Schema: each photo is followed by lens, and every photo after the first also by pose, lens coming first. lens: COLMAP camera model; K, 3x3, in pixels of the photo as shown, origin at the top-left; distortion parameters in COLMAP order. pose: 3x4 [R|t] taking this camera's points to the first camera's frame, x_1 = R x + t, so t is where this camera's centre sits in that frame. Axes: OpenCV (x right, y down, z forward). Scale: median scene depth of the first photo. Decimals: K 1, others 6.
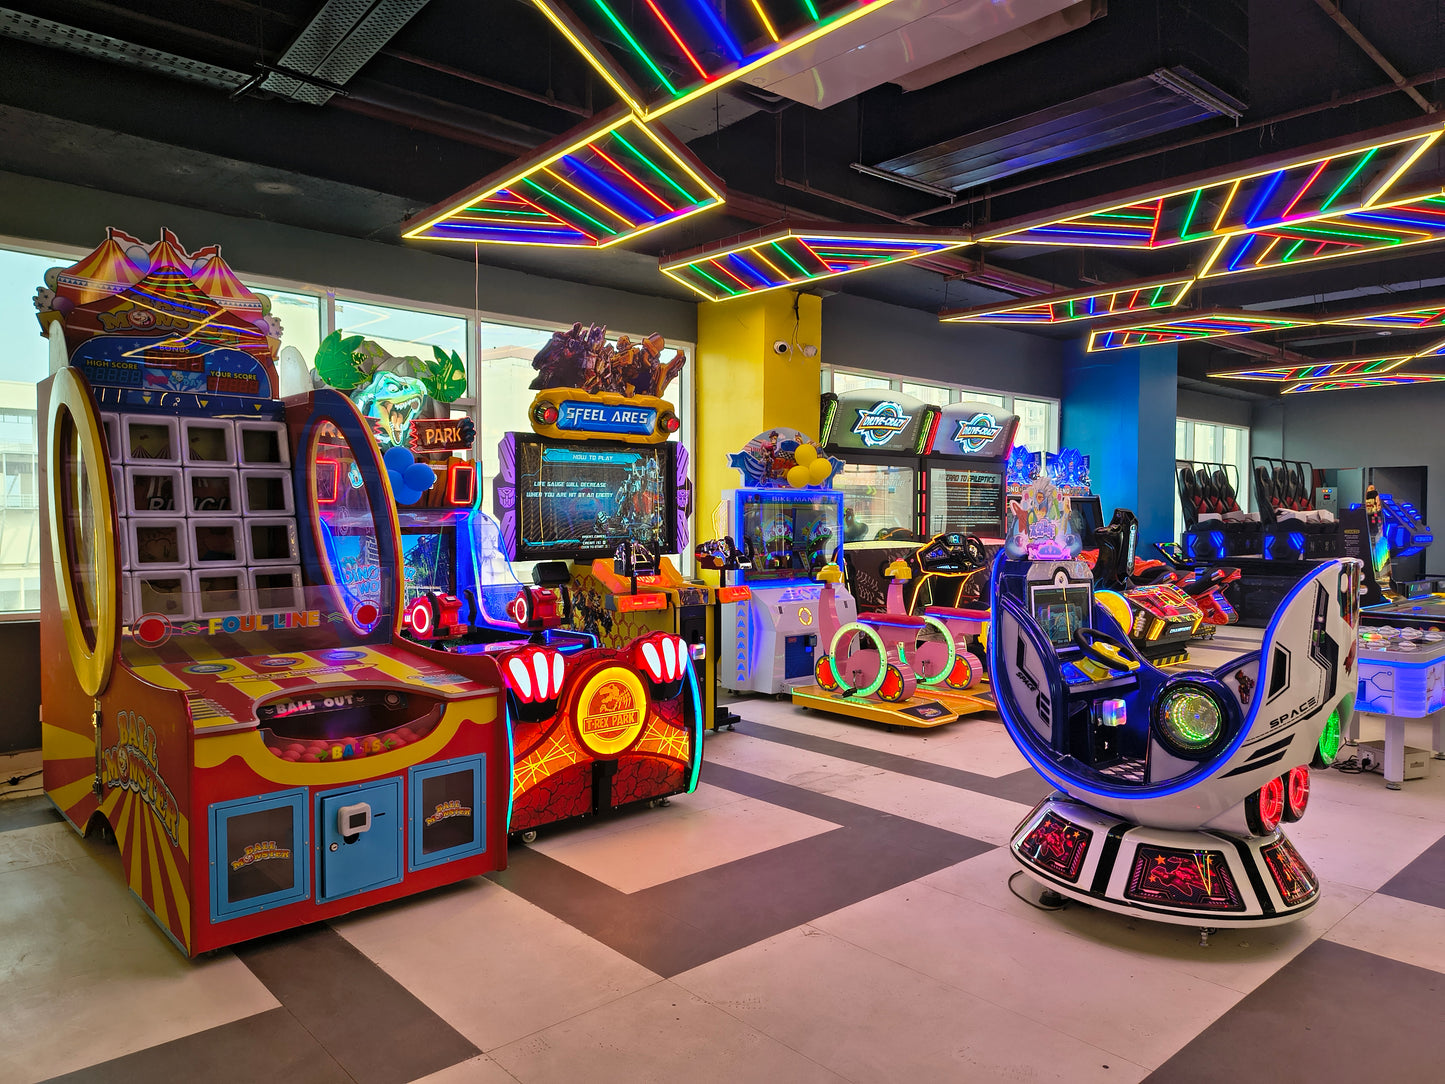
lens RADIAL K [[992.4, 0, 715.6], [0, 992.4, 545.0], [0, 0, 1]] dist [0.041895, 0.007053]
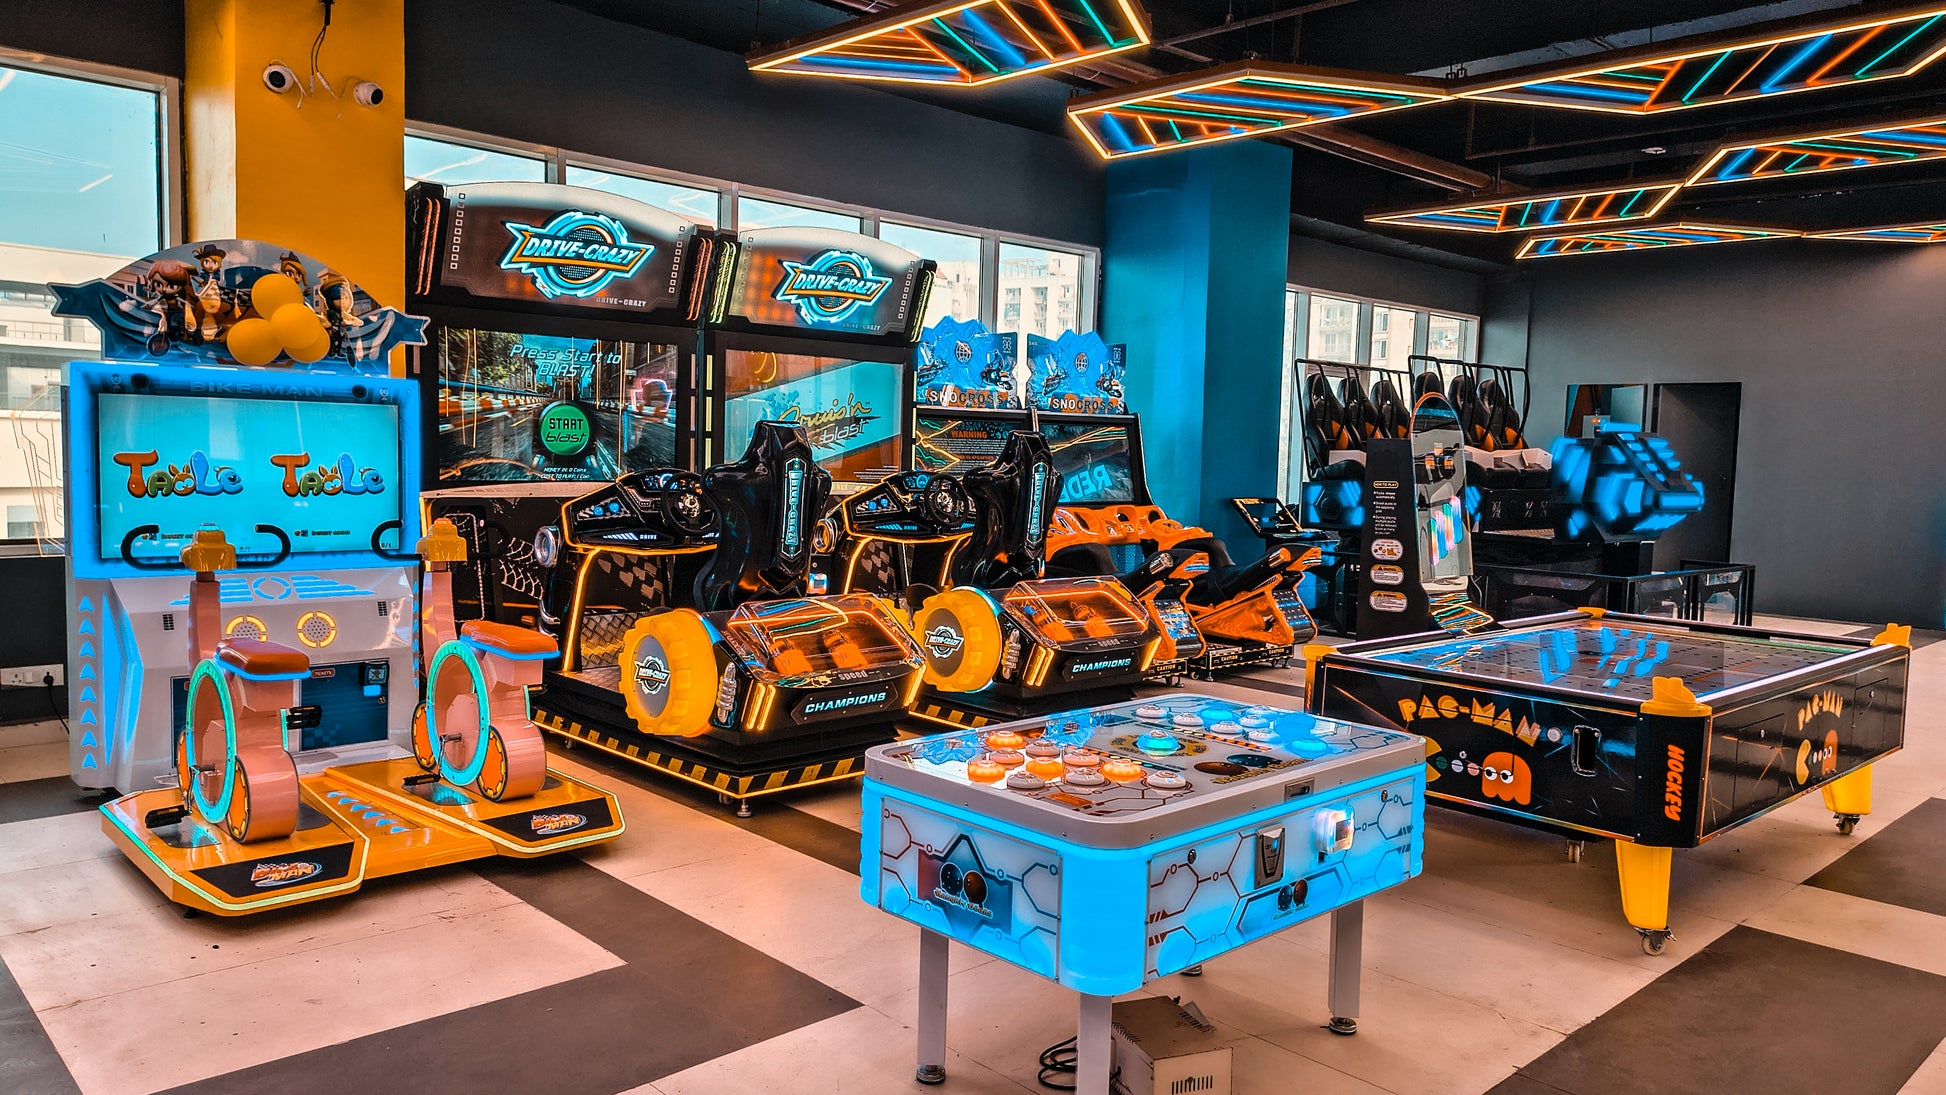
lens RADIAL K [[1325.6, 0, 936.6], [0, 1325.6, 546.4], [0, 0, 1]] dist [0.049121, -0.000252]
pose [[0.999698, 0.024558, -0.000330, 0.281361], [-0.024516, 0.998609, 0.046683, -0.005812], [0.001475, -0.046661, 0.998910, 0.230972]]
